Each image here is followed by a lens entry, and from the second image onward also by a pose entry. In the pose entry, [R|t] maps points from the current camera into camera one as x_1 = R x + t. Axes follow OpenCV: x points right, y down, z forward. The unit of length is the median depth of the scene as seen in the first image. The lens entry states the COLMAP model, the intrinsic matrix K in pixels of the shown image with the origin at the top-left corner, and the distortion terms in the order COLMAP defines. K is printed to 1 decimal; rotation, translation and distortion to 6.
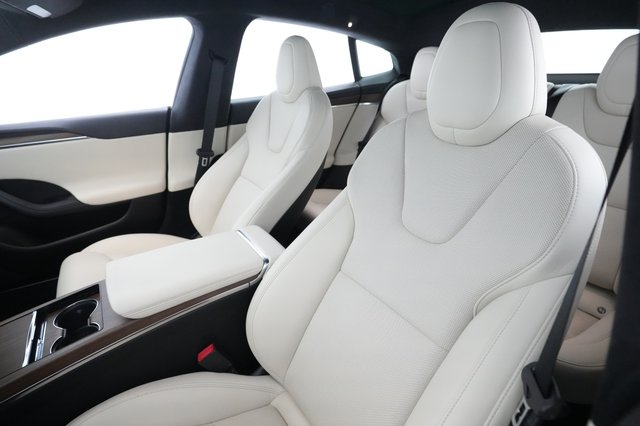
lens RADIAL K [[342.1, 0, 319.6], [0, 342.1, 215.8], [0, 0, 1]] dist [0.006601, 0.003489]
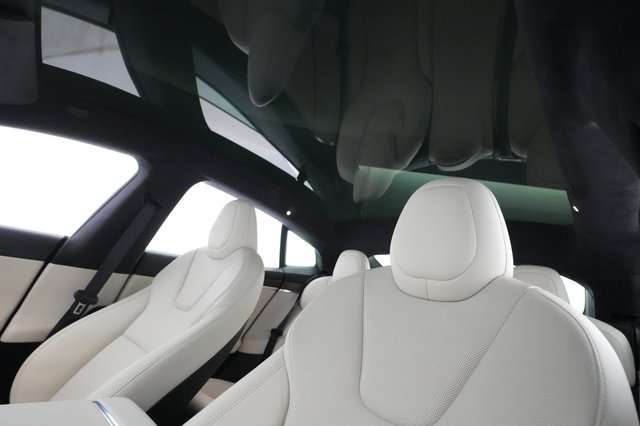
lens RADIAL K [[342.1, 0, 321.2], [0, 342.1, 212.9], [0, 0, 1]] dist [0.006601, 0.003489]
pose [[0.942873, 0.257159, 0.211800, -0.043142], [-0.091656, 0.811444, -0.577198, 0.059292], [-0.320296, 0.524812, 0.788659, 0.106716]]
